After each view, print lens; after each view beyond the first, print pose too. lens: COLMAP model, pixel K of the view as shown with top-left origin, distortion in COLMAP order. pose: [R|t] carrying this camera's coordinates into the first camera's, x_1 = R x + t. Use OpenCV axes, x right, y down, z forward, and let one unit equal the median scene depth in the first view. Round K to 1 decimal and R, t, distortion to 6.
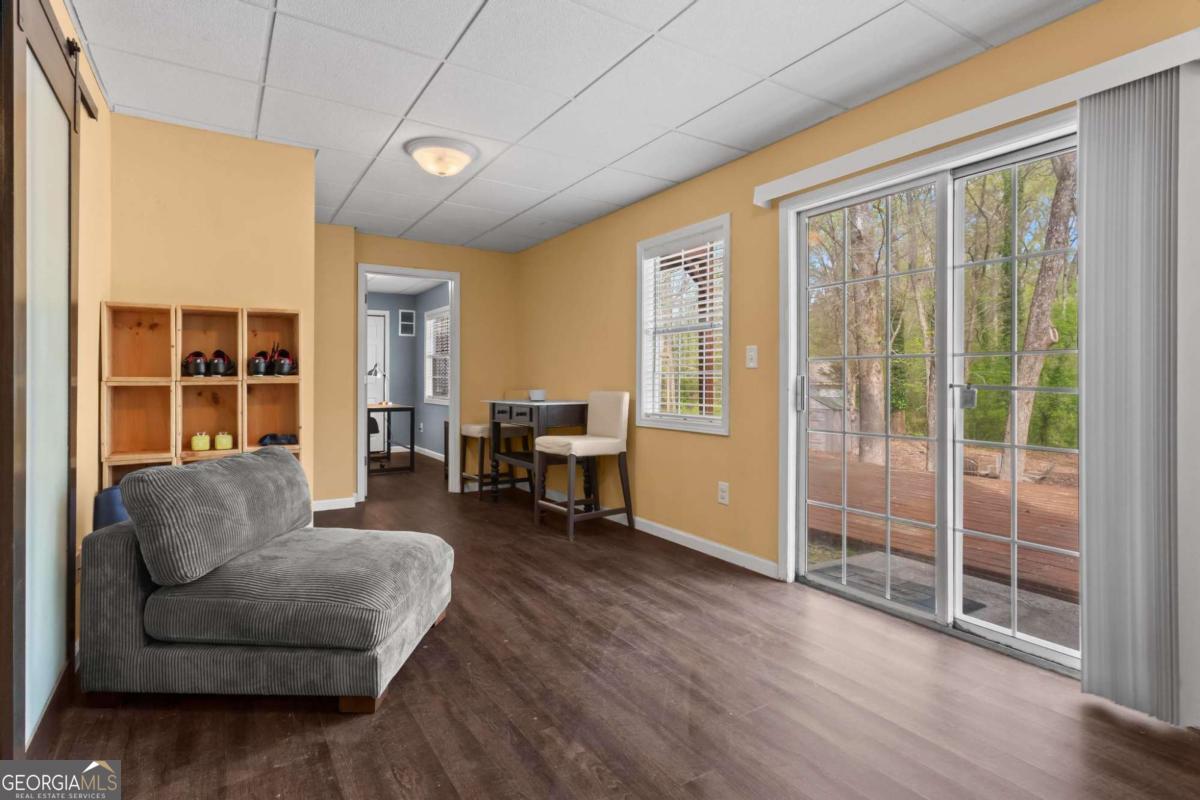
lens RADIAL K [[561.5, 0, 593.1], [0, 561.5, 396.2], [0, 0, 1]] dist [-0.009781, 0.000221]
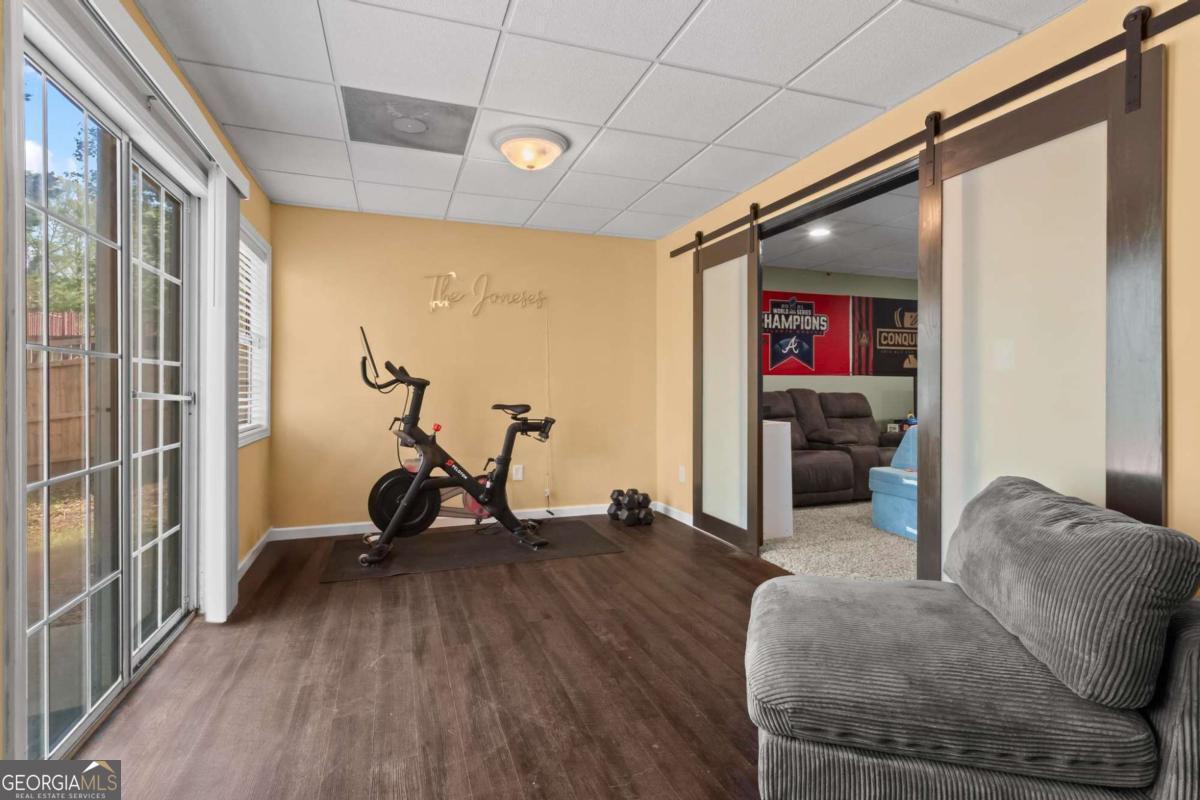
lens RADIAL K [[561.5, 0, 593.1], [0, 561.5, 396.2], [0, 0, 1]] dist [-0.009781, 0.000221]
pose [[-0.969366, 0.002807, 0.245605, -0.270732], [0.013464, 0.999038, 0.041724, -0.047068], [-0.245251, 0.043753, -0.968472, 1.799066]]
